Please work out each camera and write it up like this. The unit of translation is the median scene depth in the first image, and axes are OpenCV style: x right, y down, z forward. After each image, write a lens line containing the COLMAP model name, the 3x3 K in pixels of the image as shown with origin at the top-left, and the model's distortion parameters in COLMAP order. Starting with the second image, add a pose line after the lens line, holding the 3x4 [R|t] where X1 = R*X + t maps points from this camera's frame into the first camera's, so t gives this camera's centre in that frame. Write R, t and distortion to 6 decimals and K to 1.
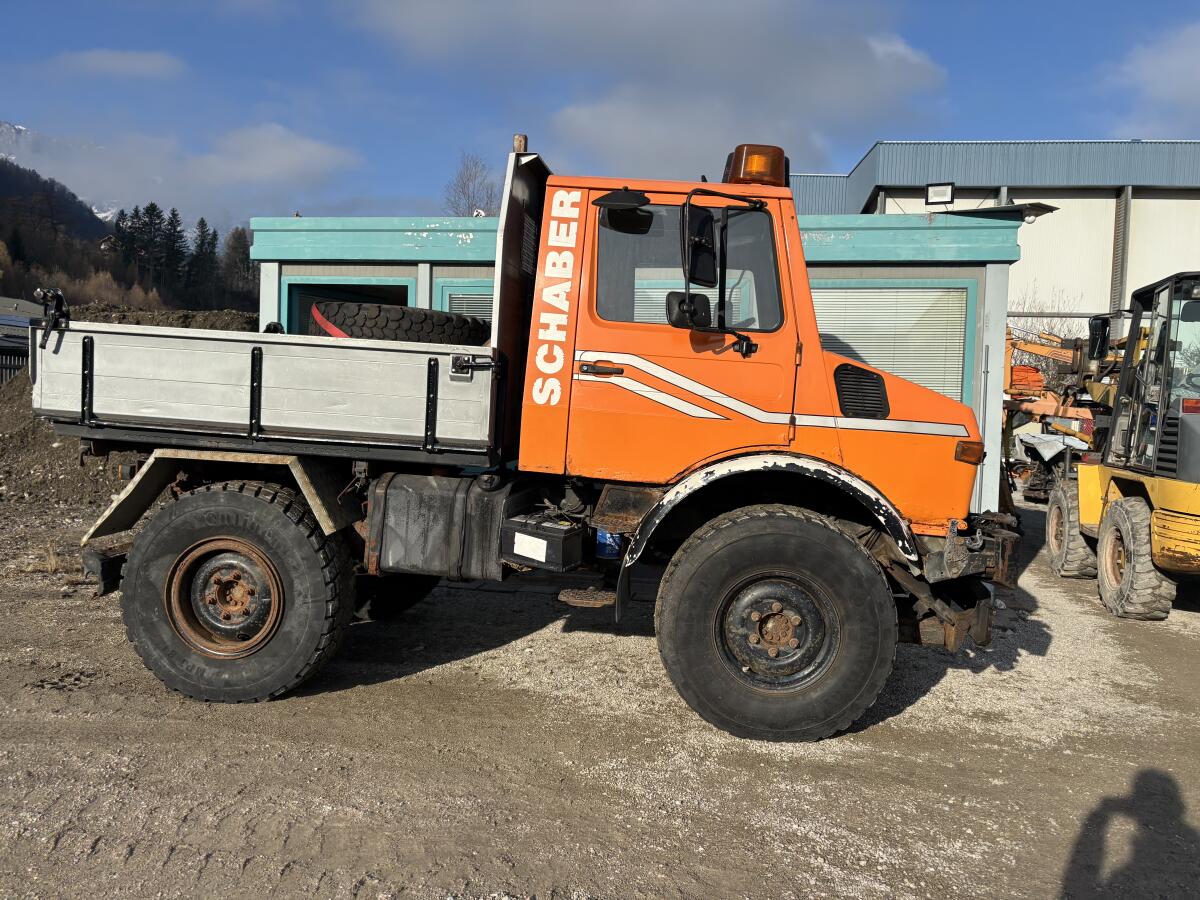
lens RADIAL K [[908.9, 0, 607.9], [0, 908.9, 445.5], [0, 0, 1]] dist [0.046380, -0.037810]
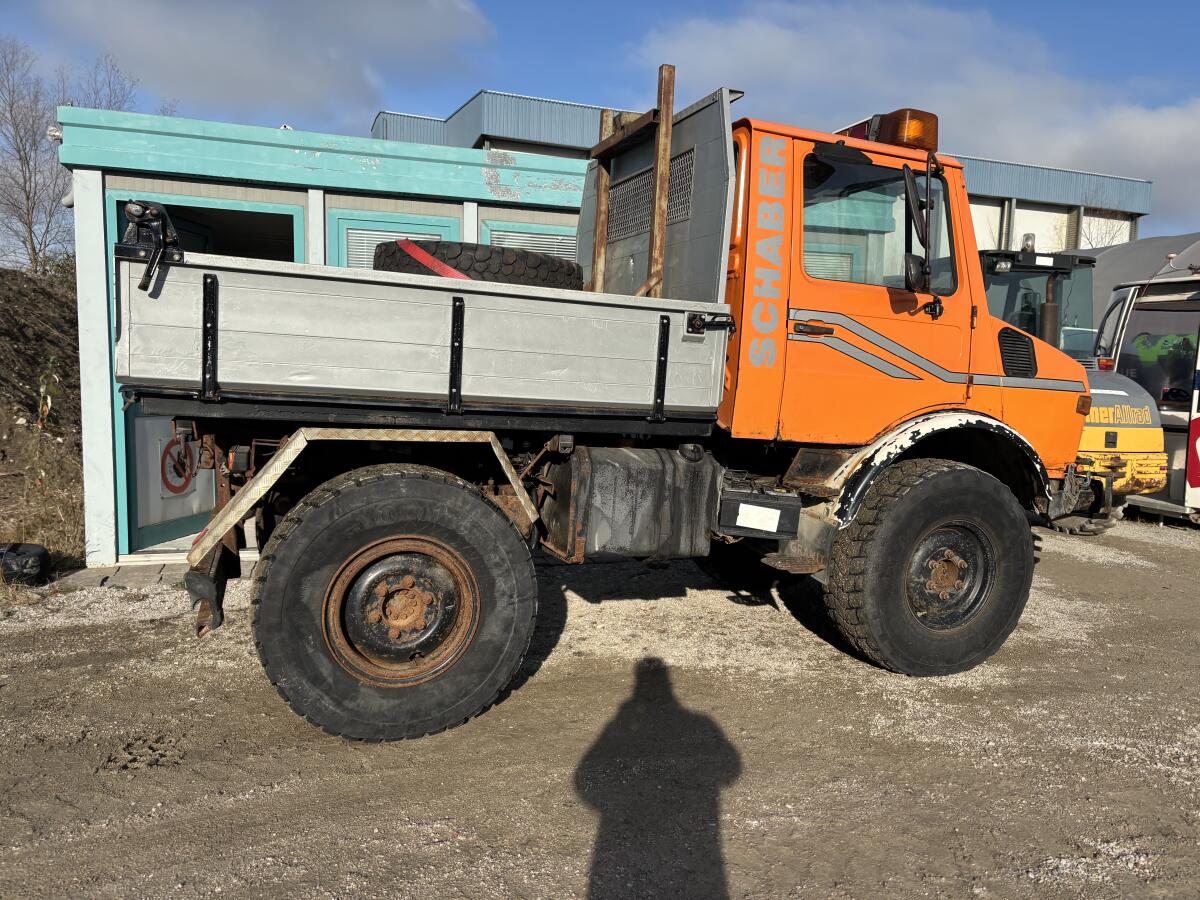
lens RADIAL K [[908.9, 0, 597.6], [0, 908.9, 456.8], [0, 0, 1]] dist [0.046380, -0.037810]
pose [[0.887451, -0.052815, 0.457867, -0.639765], [0.020296, 0.996927, 0.075658, -0.025897], [-0.460456, -0.057850, 0.885796, 0.227067]]
